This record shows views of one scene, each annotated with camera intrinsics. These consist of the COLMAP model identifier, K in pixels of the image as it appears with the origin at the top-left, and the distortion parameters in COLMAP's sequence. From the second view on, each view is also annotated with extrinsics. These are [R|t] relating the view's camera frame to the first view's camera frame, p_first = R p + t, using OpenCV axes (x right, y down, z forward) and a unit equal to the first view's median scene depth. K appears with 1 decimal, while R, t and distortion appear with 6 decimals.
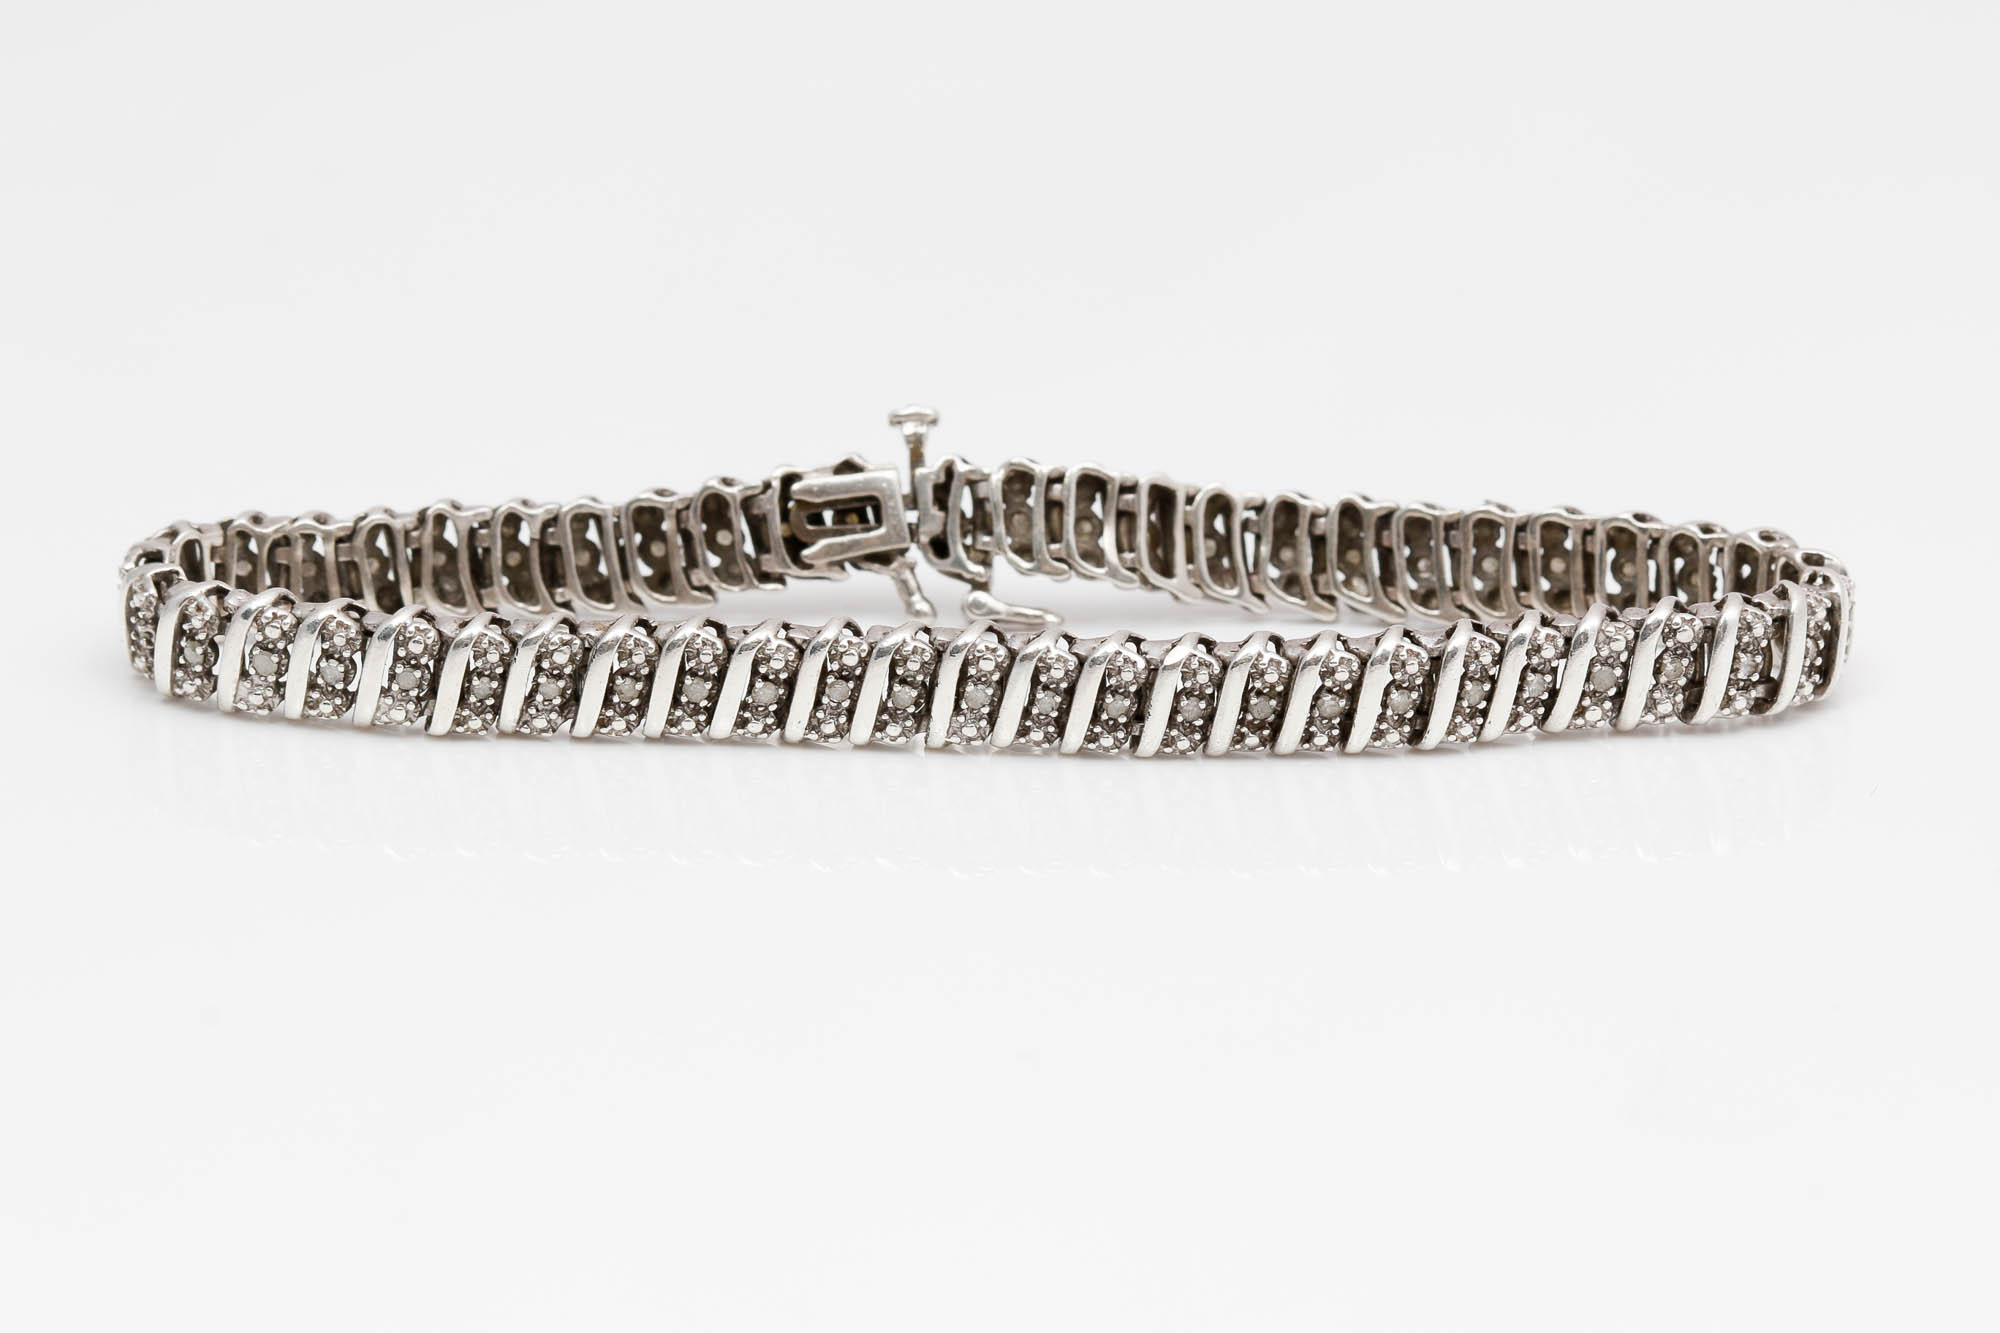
lens RADIAL K [[9258.9, 0, 1000.0], [0, 9258.9, 666.5], [0, 0, 1]] dist [-0.251402, -0.015402]
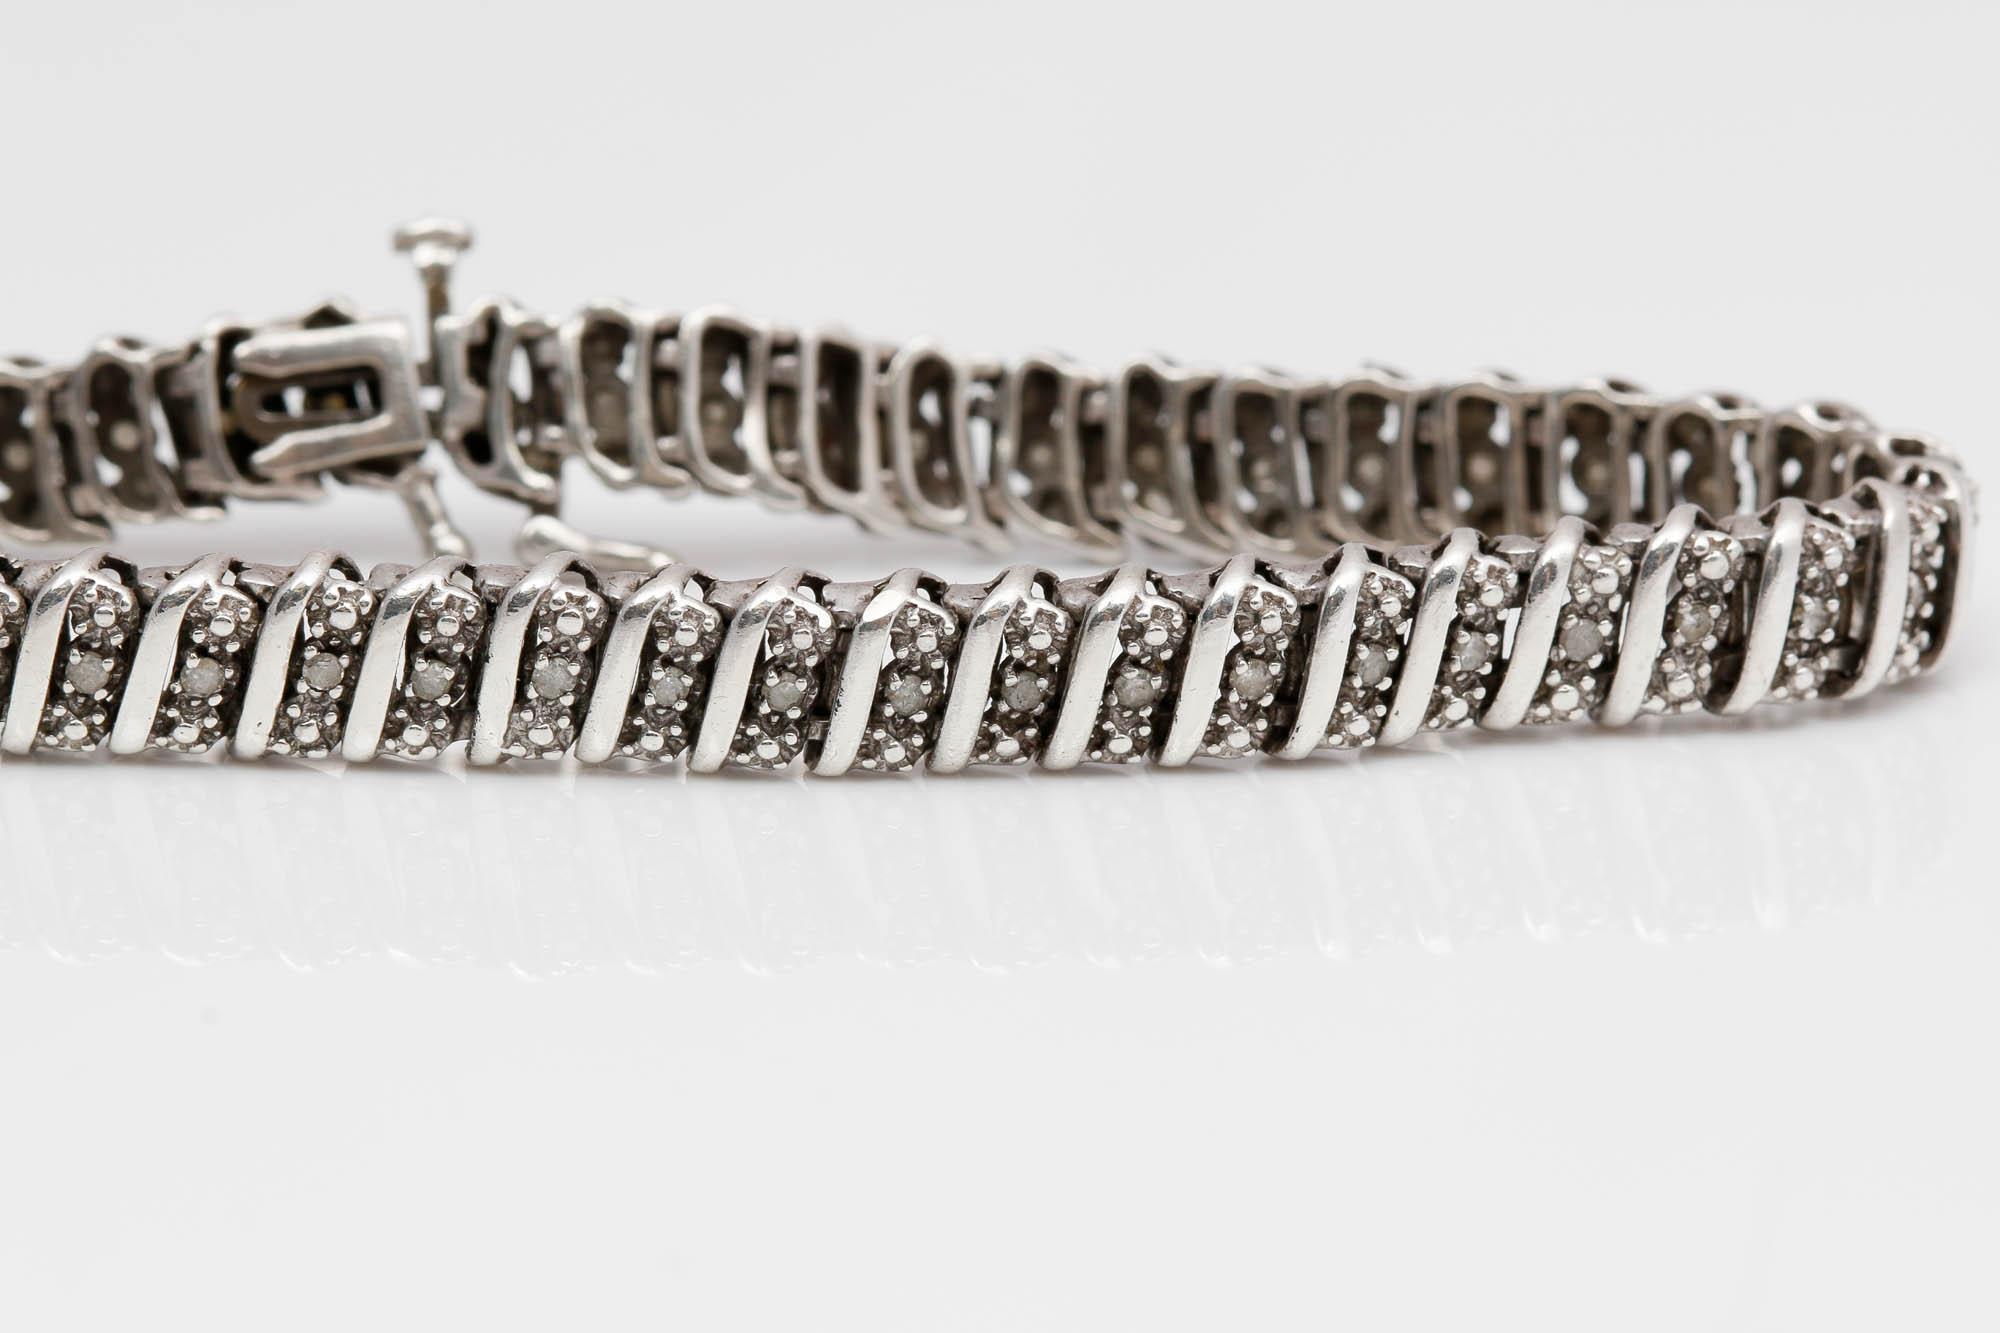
lens RADIAL K [[11746.1, 0, 1000.0], [0, 11746.1, 666.5], [0, 0, 1]] dist [-0.237177, 1.287631]
pose [[0.998512, -0.010355, 0.053547, -0.014355], [0.011136, 0.999836, -0.014298, 0.013716], [-0.053390, 0.014873, 0.998463, 0.231497]]
